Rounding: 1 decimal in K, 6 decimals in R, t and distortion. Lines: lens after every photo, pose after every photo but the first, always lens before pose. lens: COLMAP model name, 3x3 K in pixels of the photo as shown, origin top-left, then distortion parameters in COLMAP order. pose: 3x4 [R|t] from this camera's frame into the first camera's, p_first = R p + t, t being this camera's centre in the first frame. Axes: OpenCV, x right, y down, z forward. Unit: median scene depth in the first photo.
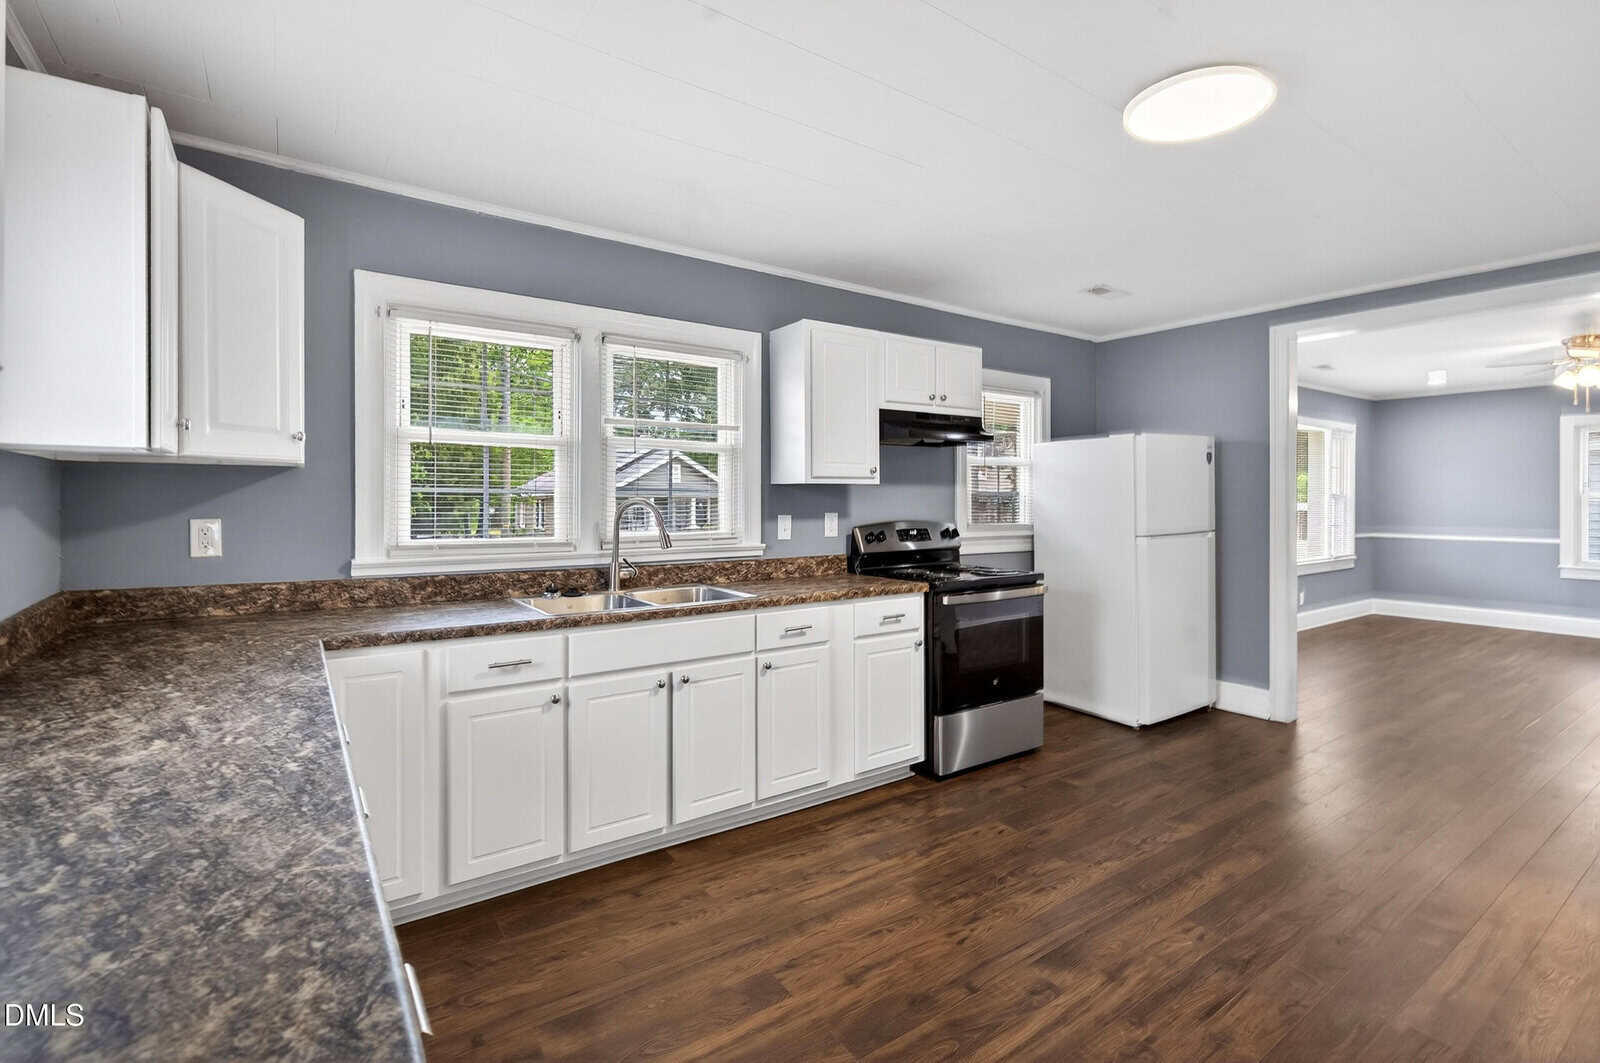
lens RADIAL K [[734.4, 0, 802.3], [0, 734.4, 495.6], [0, 0, 1]] dist [0.001252, 0.000159]
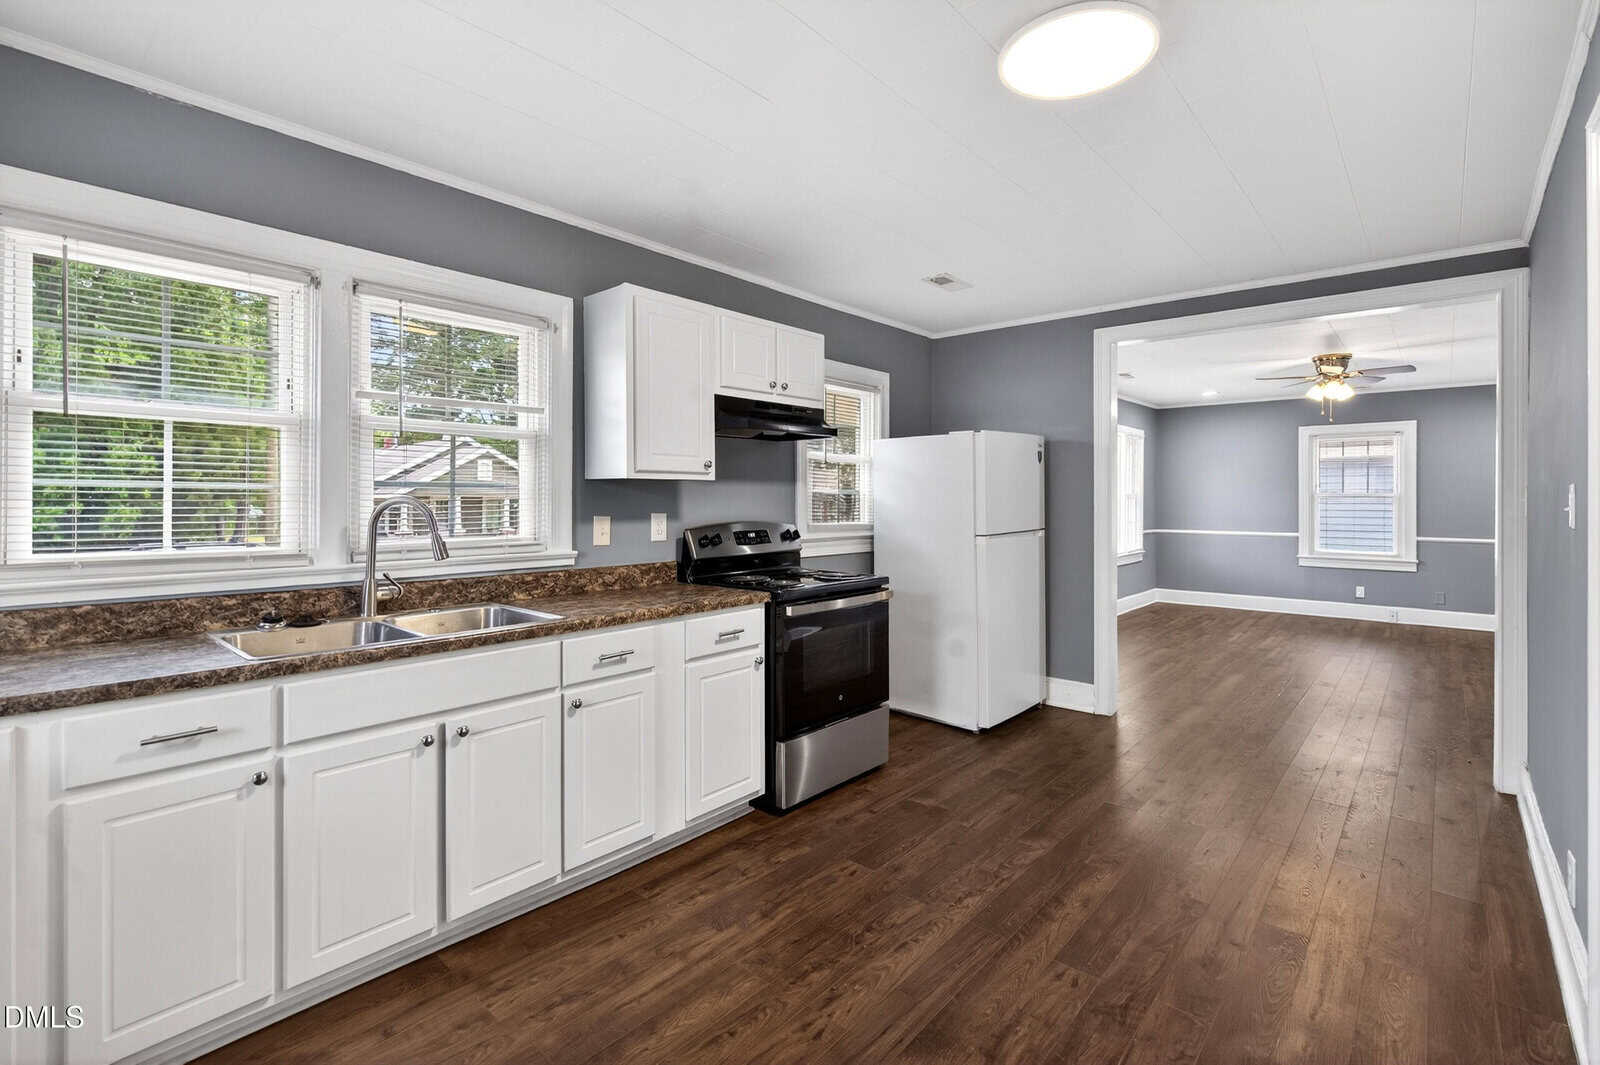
lens RADIAL K [[734.4, 0, 802.3], [0, 734.4, 496.6], [0, 0, 1]] dist [0.001252, 0.000159]
pose [[0.973259, 0.001769, 0.229702, 0.006301], [-0.002065, 0.999997, 0.001047, 0.002796], [-0.229700, -0.001493, 0.973260, 0.131439]]
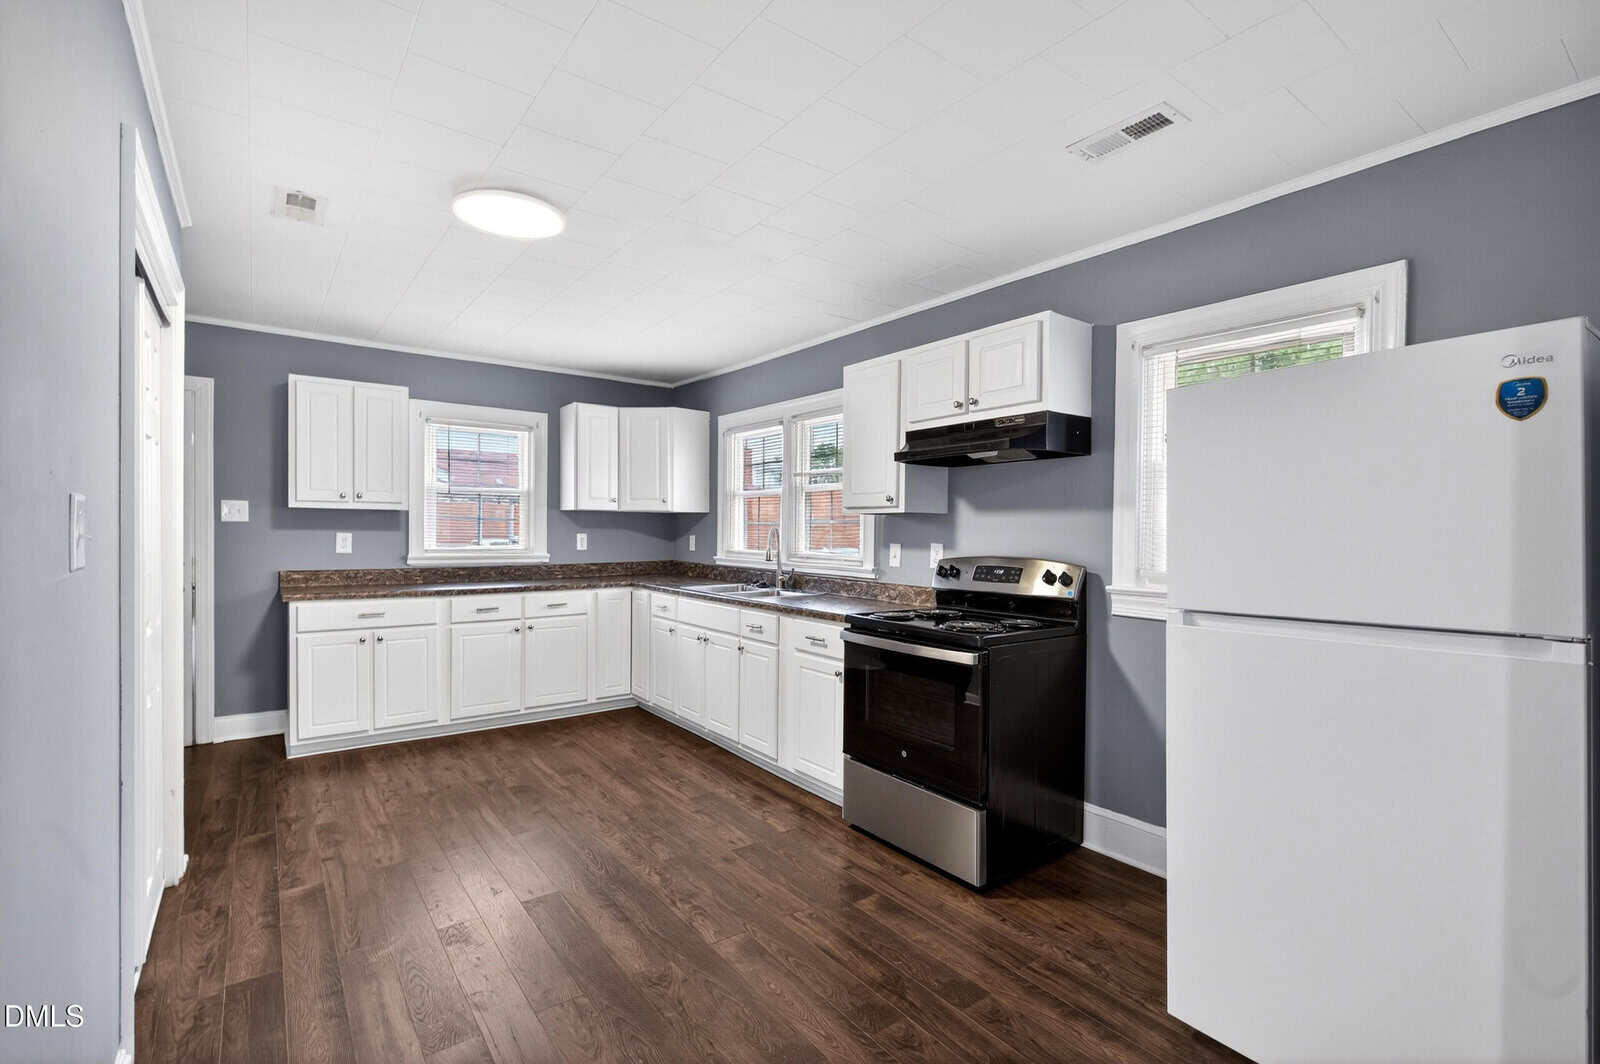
lens RADIAL K [[767.2, 0, 829.2], [0, 767.2, 534.1], [0, 0, 1]] dist [0.000299, 0.000021]
pose [[0.018812, 0.005623, -0.999807, 1.165651], [-0.005714, 0.999968, 0.005516, 0.007972], [0.999807, 0.005609, 0.018844, 0.950646]]
